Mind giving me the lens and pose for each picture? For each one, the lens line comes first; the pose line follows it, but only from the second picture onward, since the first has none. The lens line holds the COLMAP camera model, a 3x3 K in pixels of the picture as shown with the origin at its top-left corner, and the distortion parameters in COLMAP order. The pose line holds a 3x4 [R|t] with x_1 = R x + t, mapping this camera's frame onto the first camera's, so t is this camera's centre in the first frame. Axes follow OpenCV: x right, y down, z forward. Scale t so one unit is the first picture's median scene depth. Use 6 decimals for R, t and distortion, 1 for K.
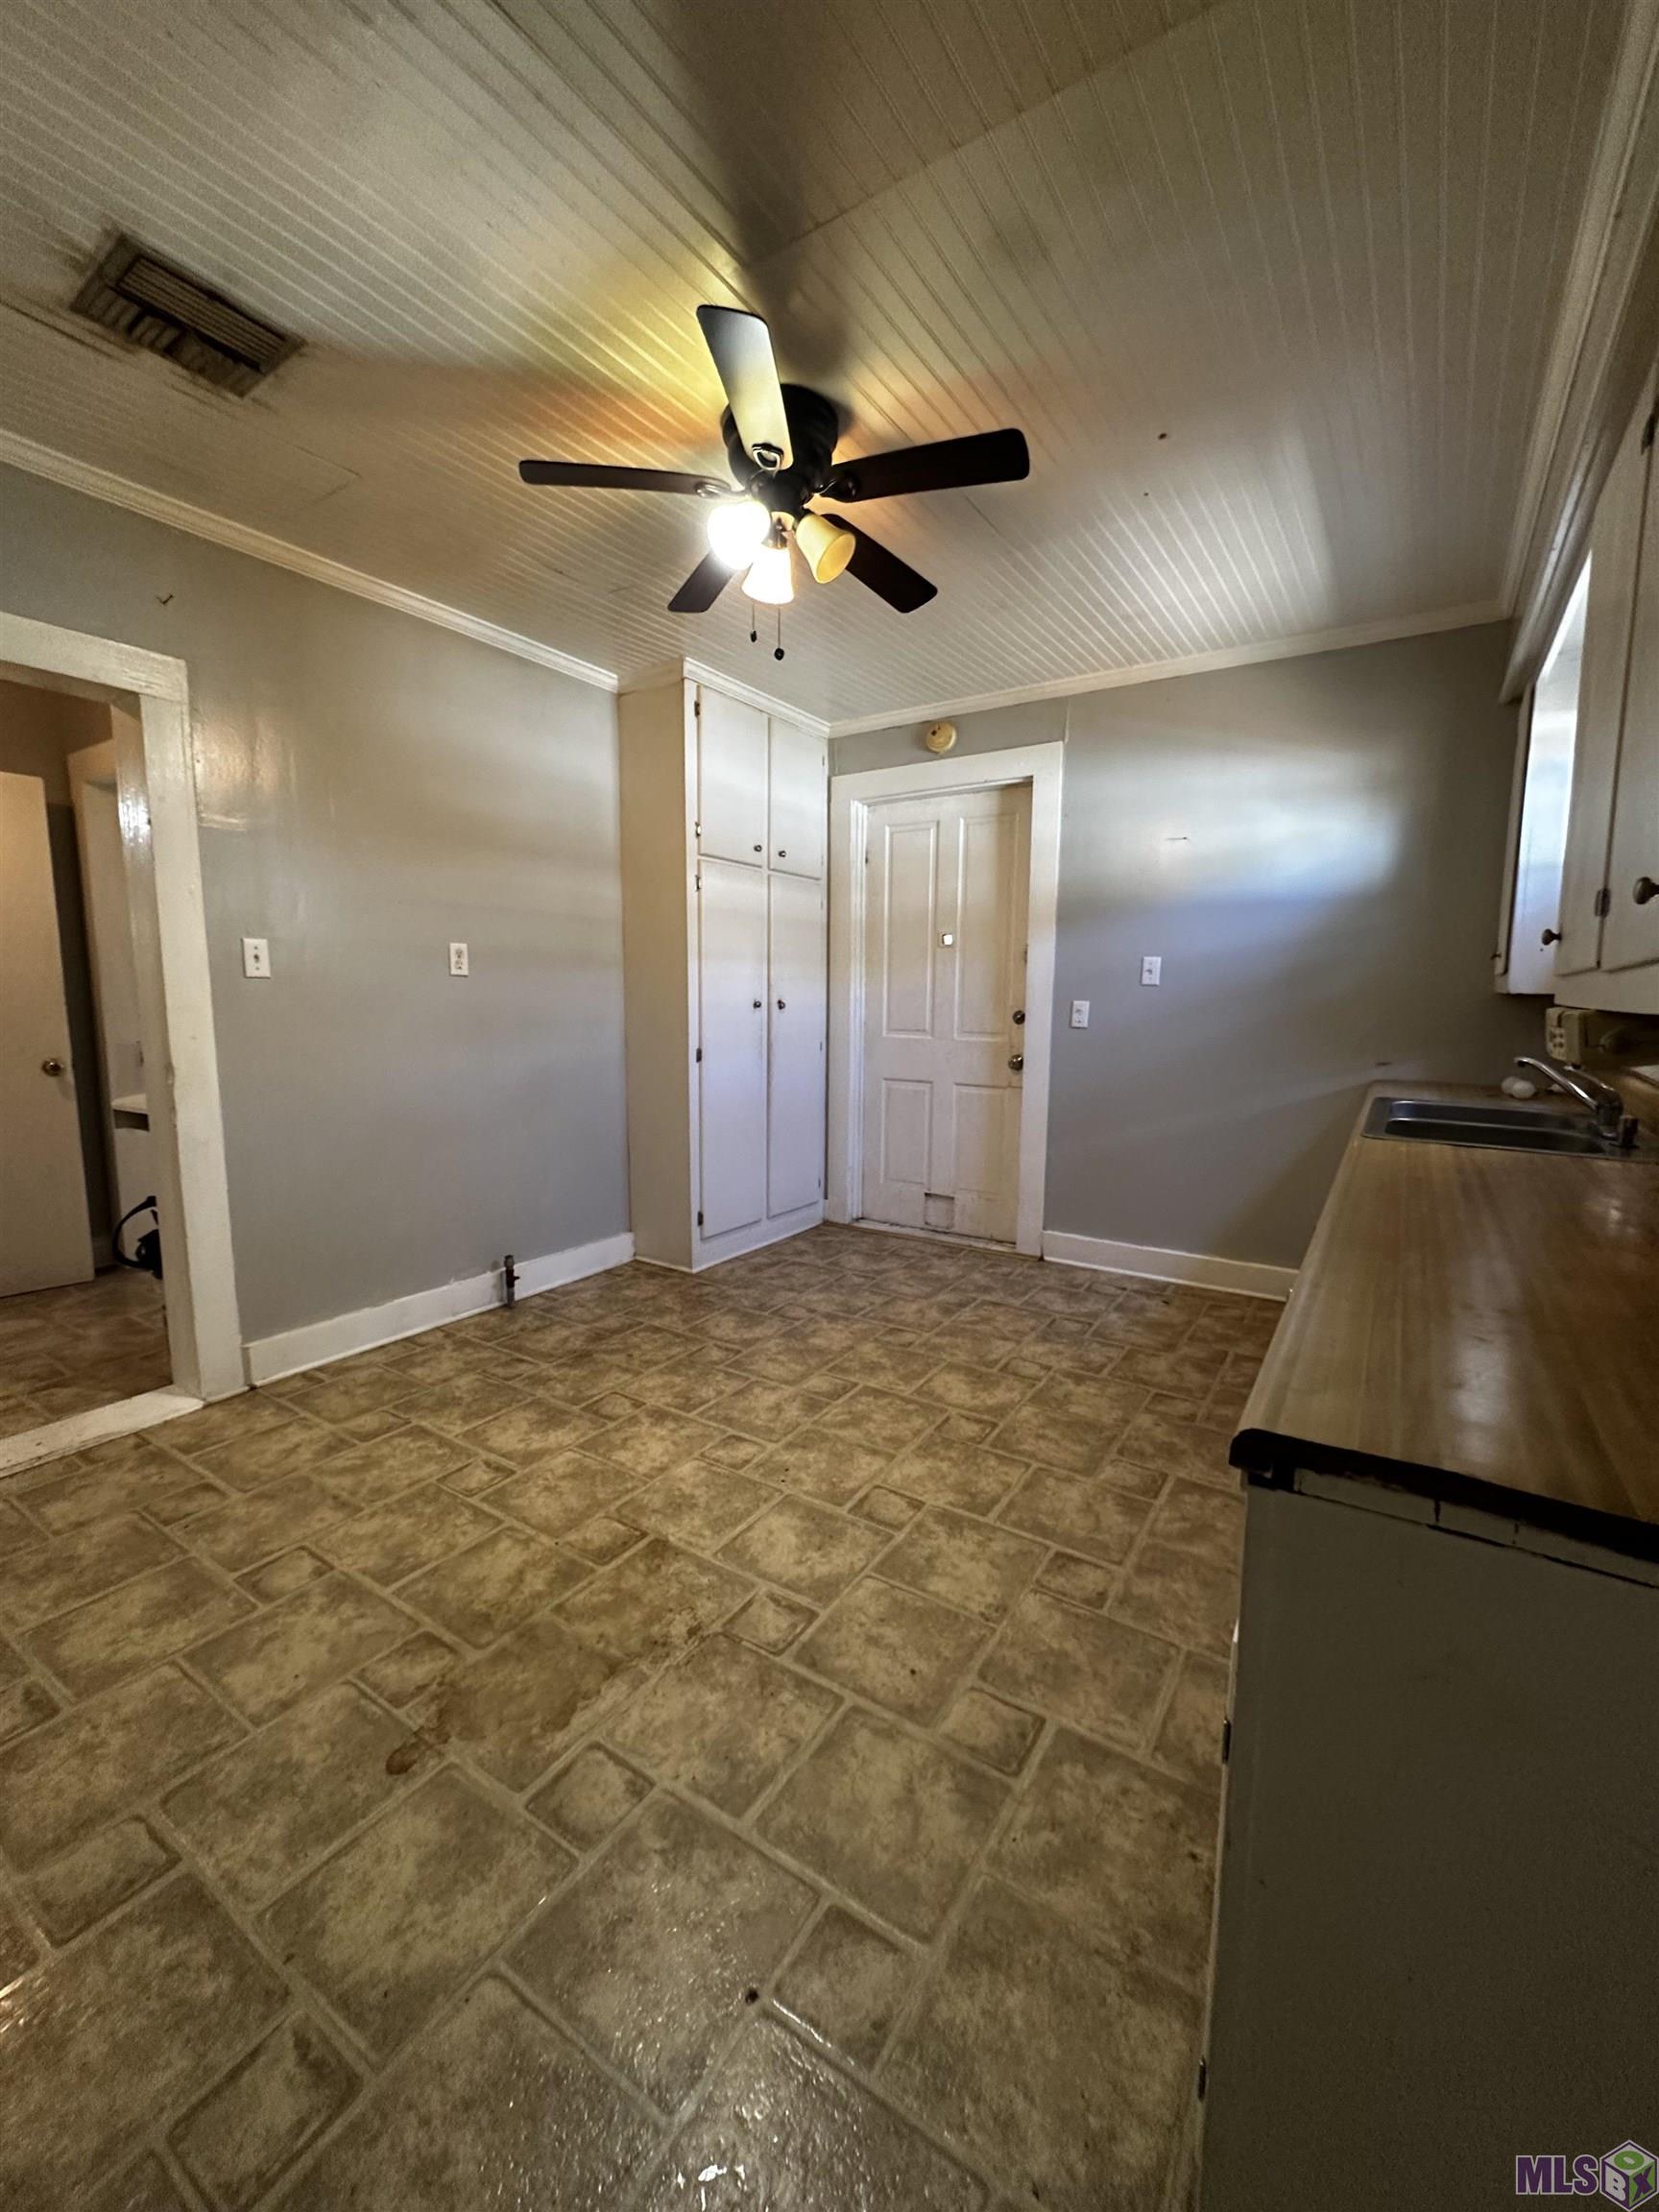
lens RADIAL K [[880.0, 0, 829.0], [0, 880.0, 1109.4], [0, 0, 1]] dist [-0.006630, 0.001170]
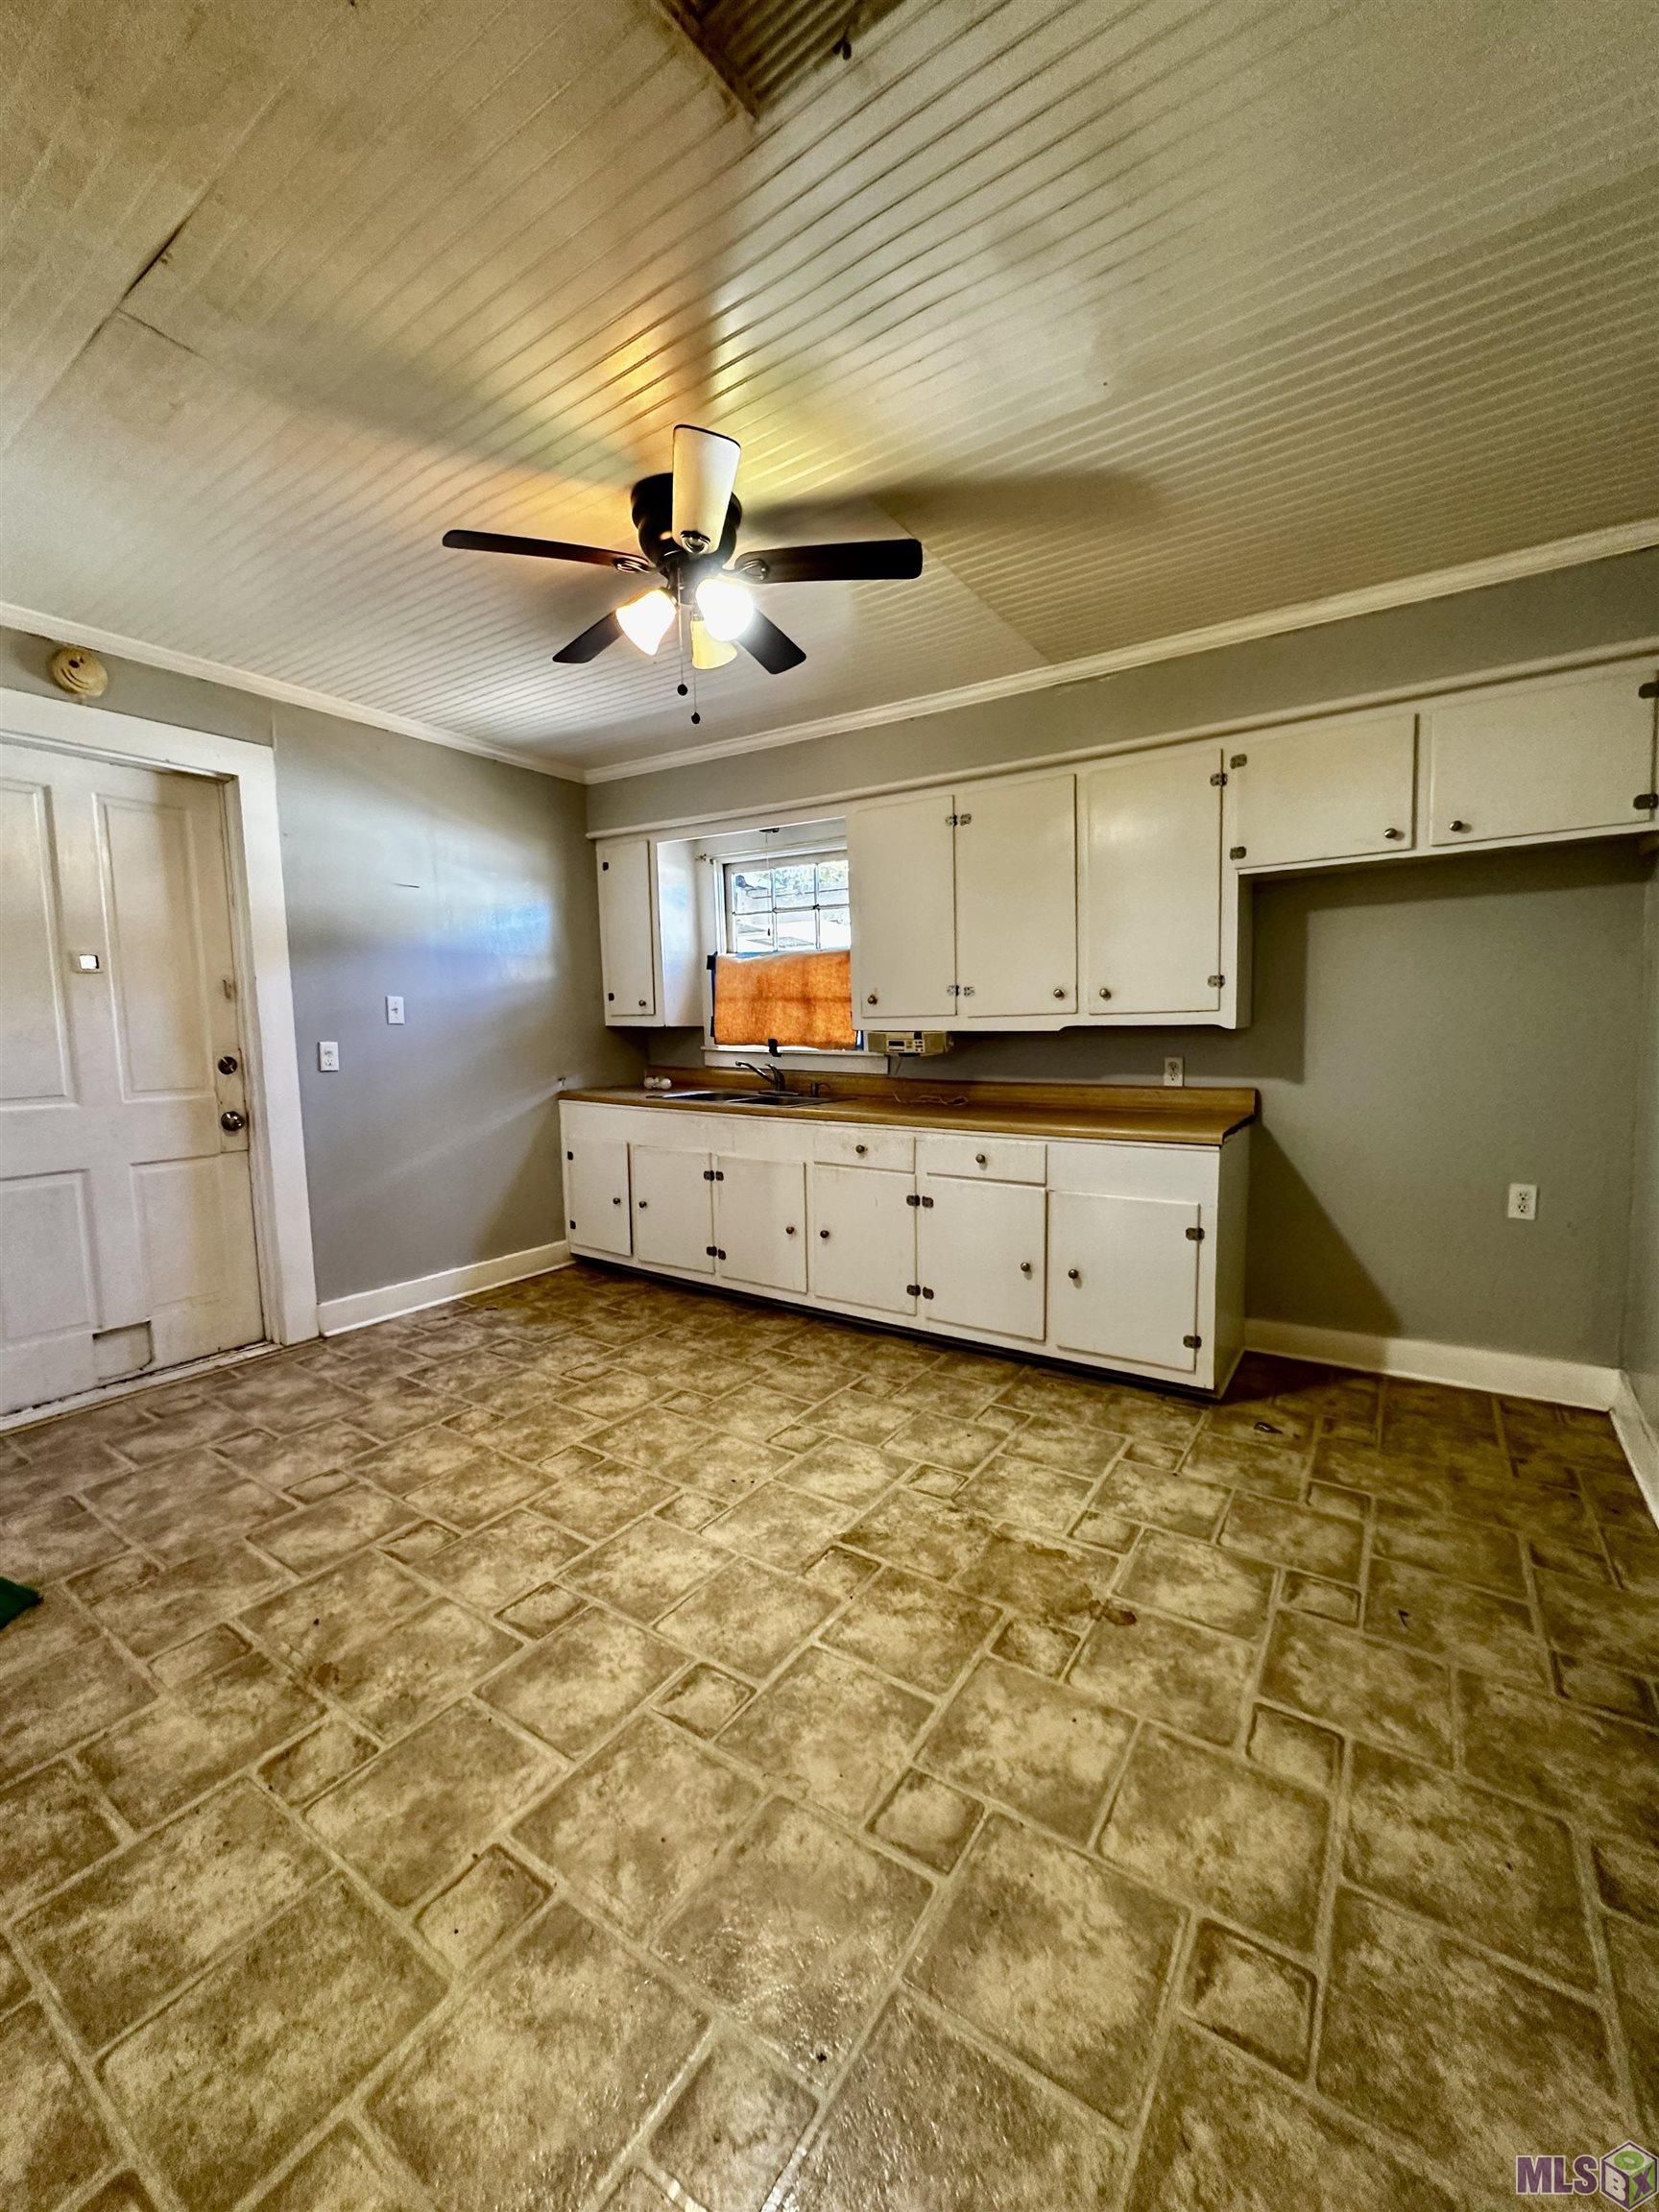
lens RADIAL K [[880.0, 0, 826.3], [0, 880.0, 1112.4], [0, 0, 1]] dist [-0.006630, 0.001170]
pose [[0.018078, -0.108465, 0.993936, -1.055870], [0.144644, 0.983924, 0.104741, -0.122895], [-0.989319, 0.141874, 0.033476, 0.792880]]
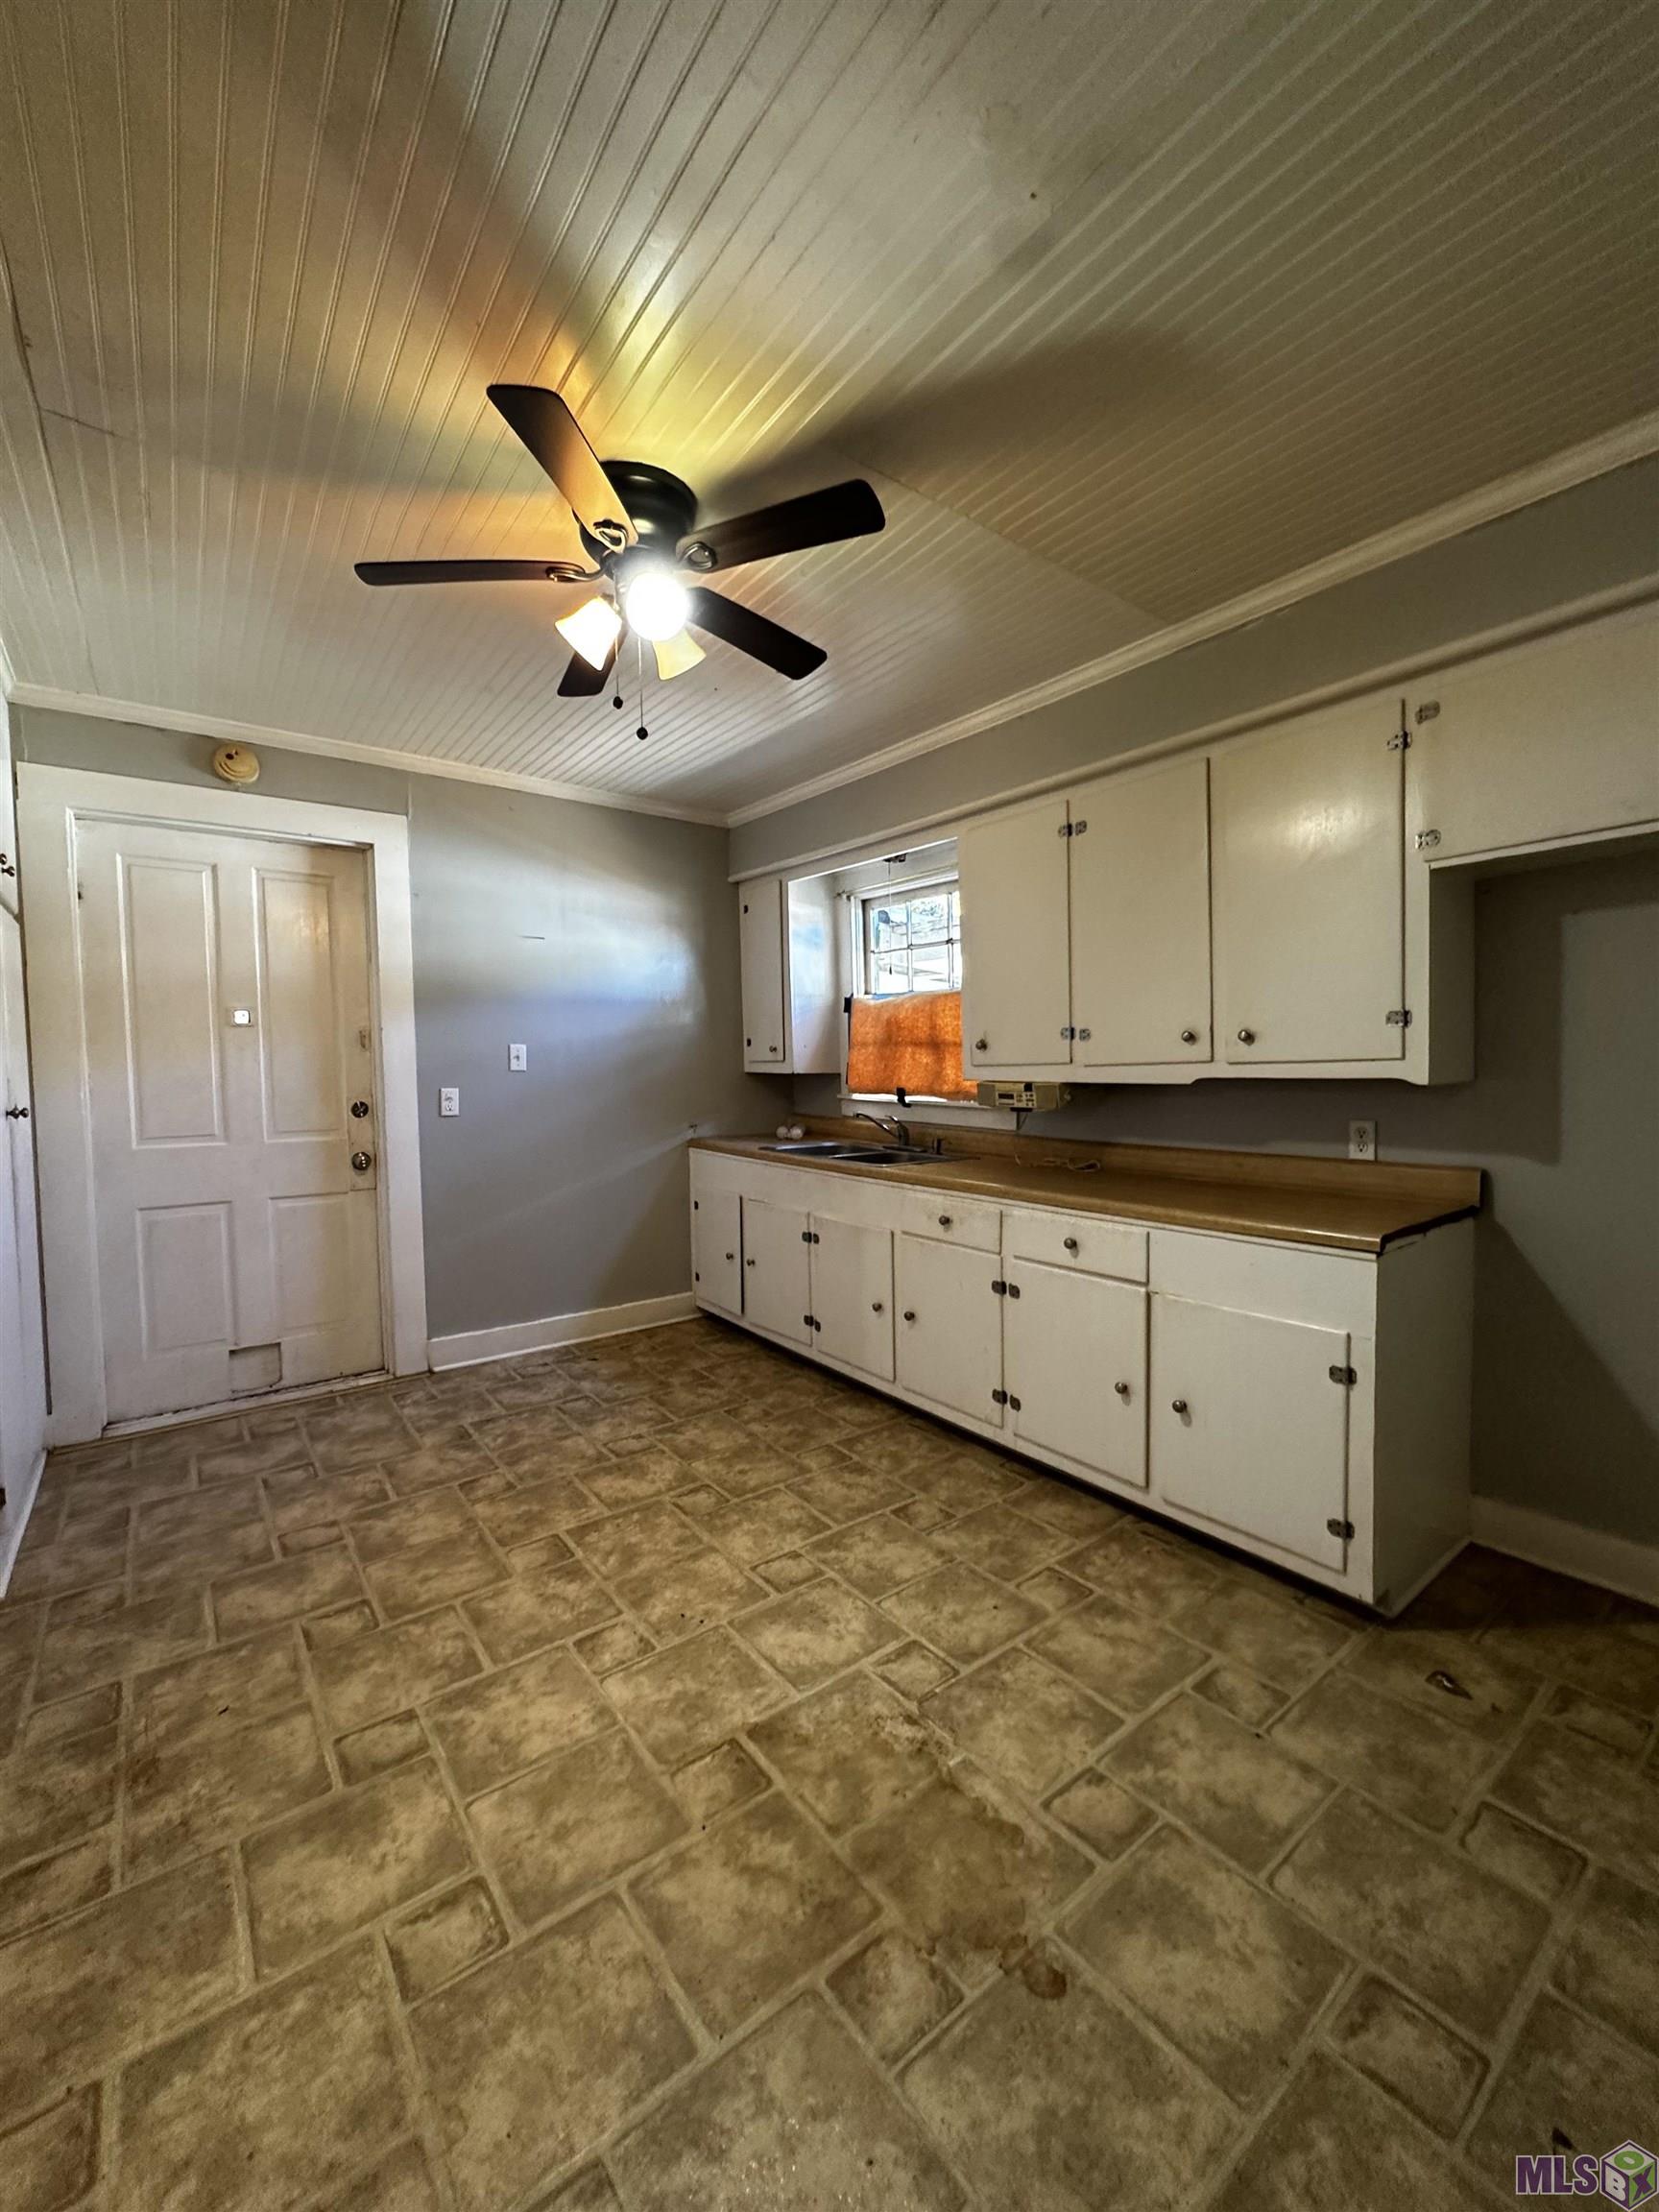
lens RADIAL K [[880.0, 0, 828.5], [0, 880.0, 1112.4], [0, 0, 1]] dist [-0.006630, 0.001170]
pose [[0.336398, -0.059561, 0.939834, -0.812992], [0.137921, 0.990353, 0.013396, -0.090868], [-0.931565, 0.125117, 0.341368, 0.492277]]
